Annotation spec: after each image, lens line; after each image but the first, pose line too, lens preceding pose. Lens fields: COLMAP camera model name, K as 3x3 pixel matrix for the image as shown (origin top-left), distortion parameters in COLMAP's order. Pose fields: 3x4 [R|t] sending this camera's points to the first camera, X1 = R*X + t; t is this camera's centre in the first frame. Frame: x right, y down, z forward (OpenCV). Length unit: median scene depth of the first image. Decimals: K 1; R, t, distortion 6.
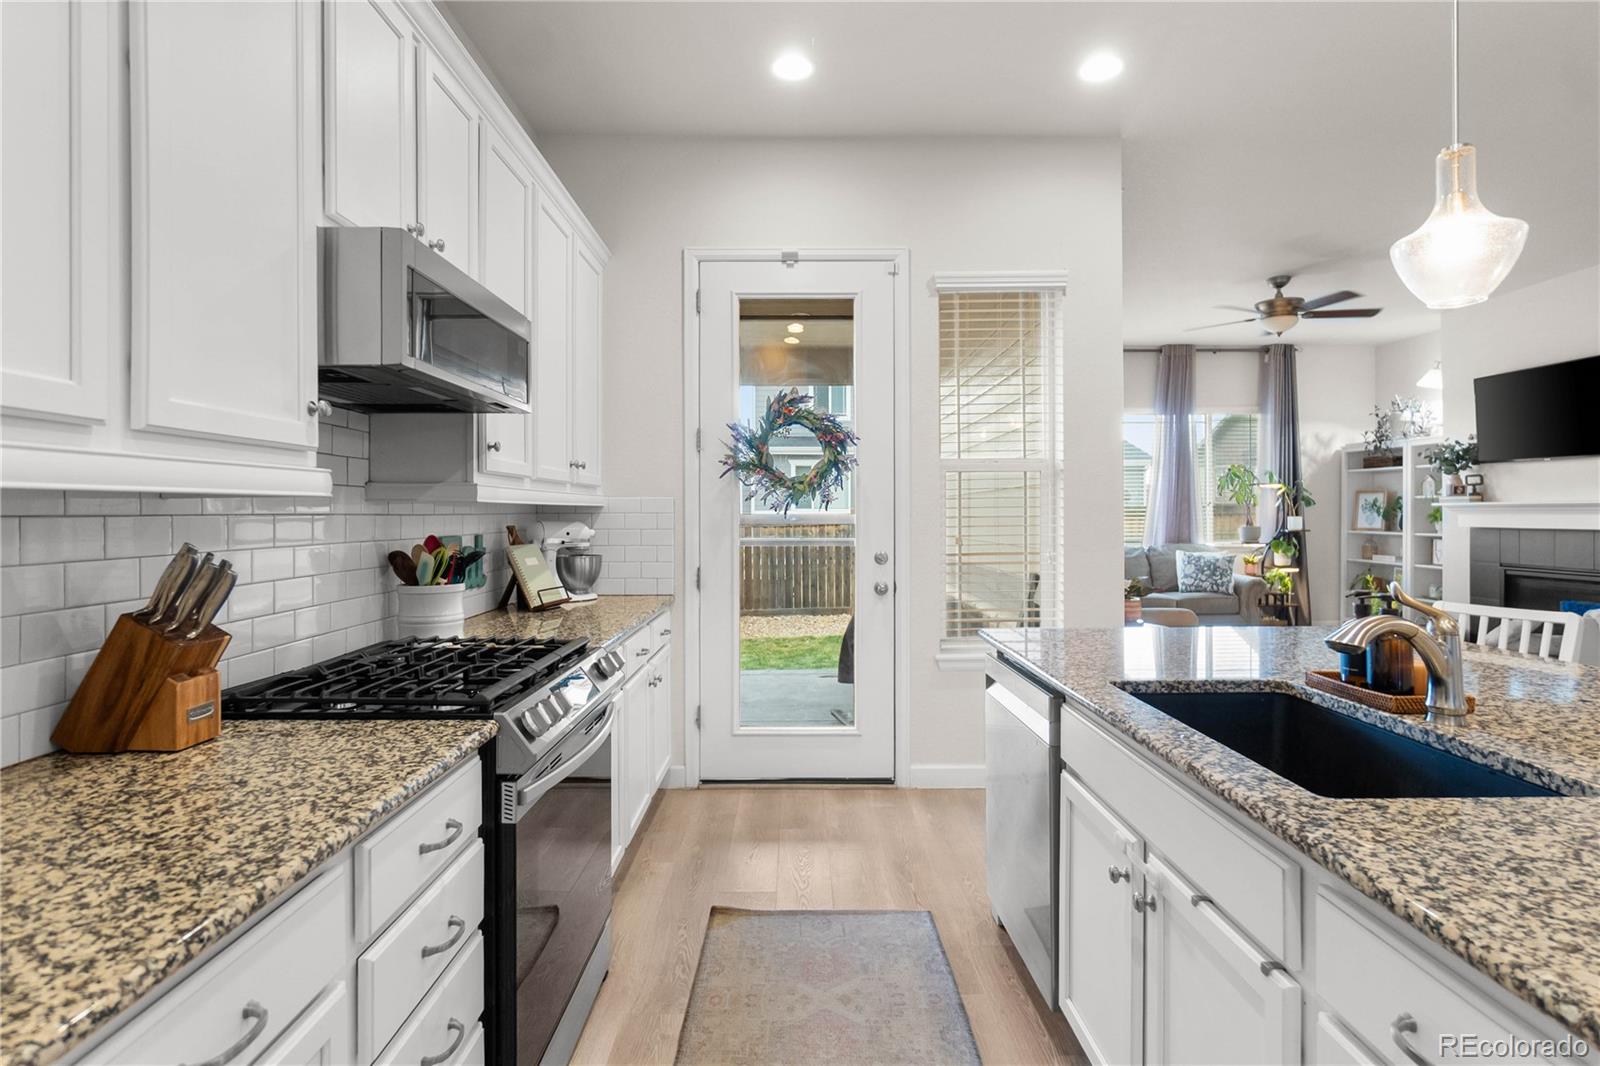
lens RADIAL K [[813.1, 0, 785.0], [0, 813.1, 516.5], [0, 0, 1]] dist [0.002229, 0.000848]
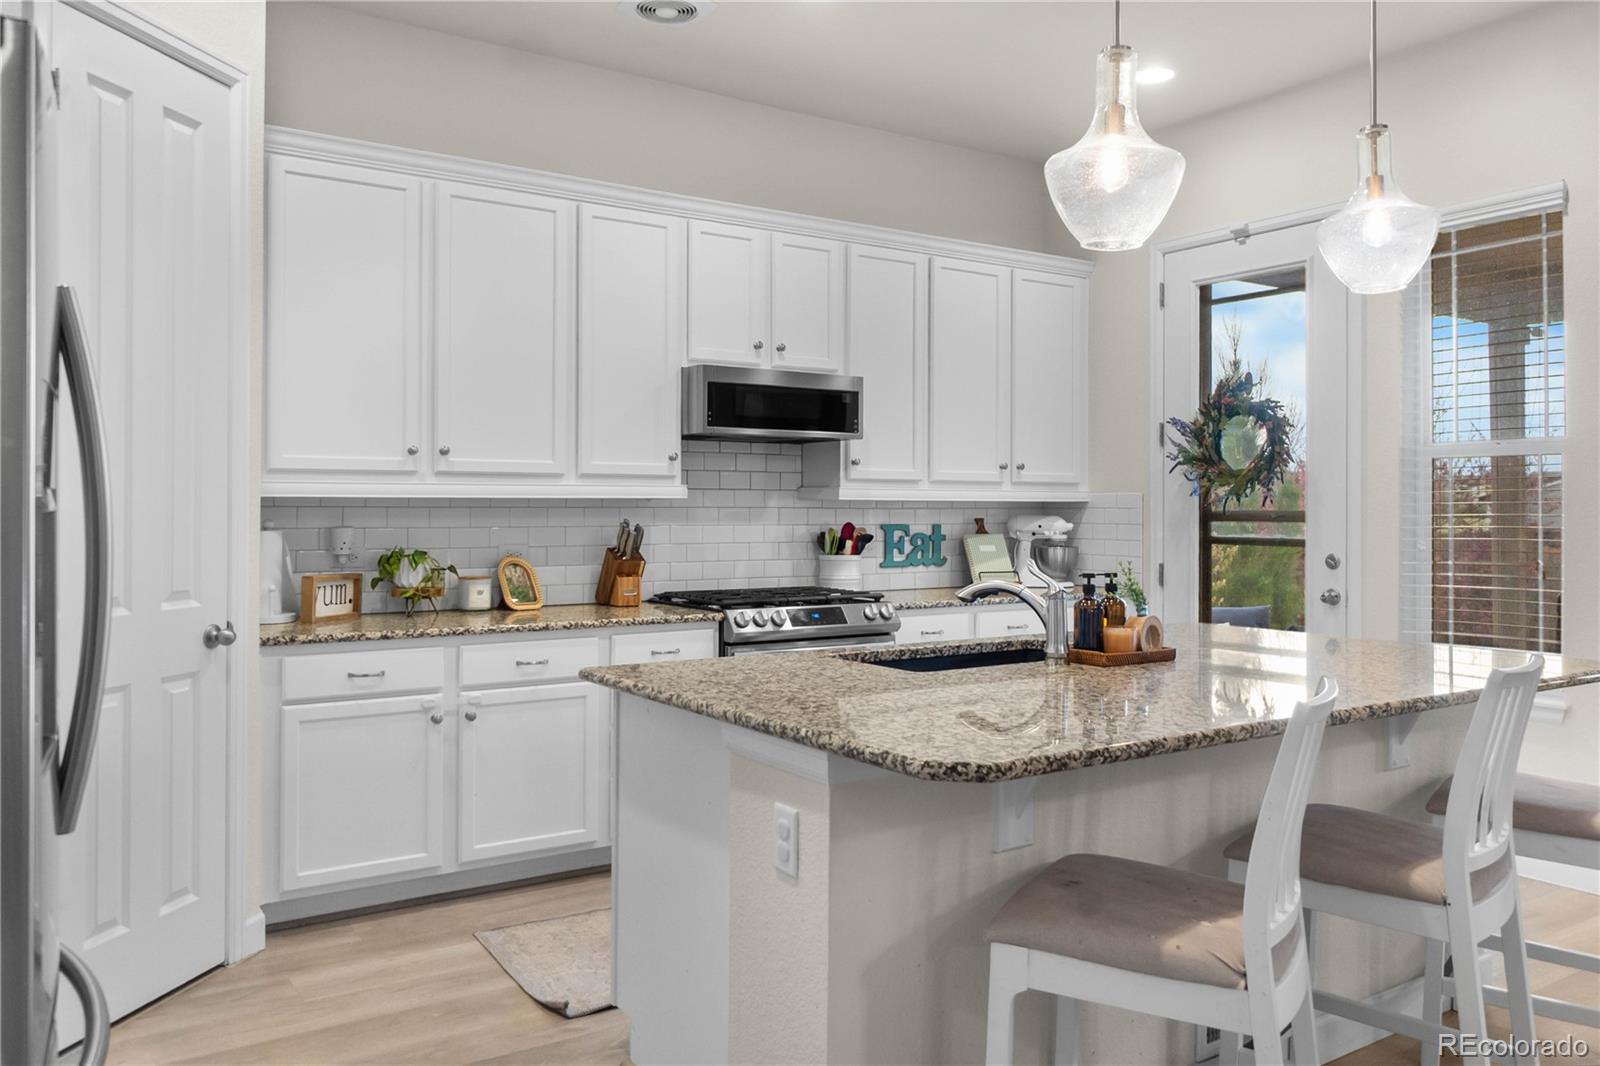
lens RADIAL K [[1177.8, 0, 793.1], [0, 1177.8, 523.2], [0, 0, 1]] dist [-0.015148, 0.004693]
pose [[0.535497, 0.015375, -0.844397, 1.031346], [-0.008245, 0.999882, 0.012977, -0.001812], [0.844497, 0.000013, 0.535560, -0.176759]]
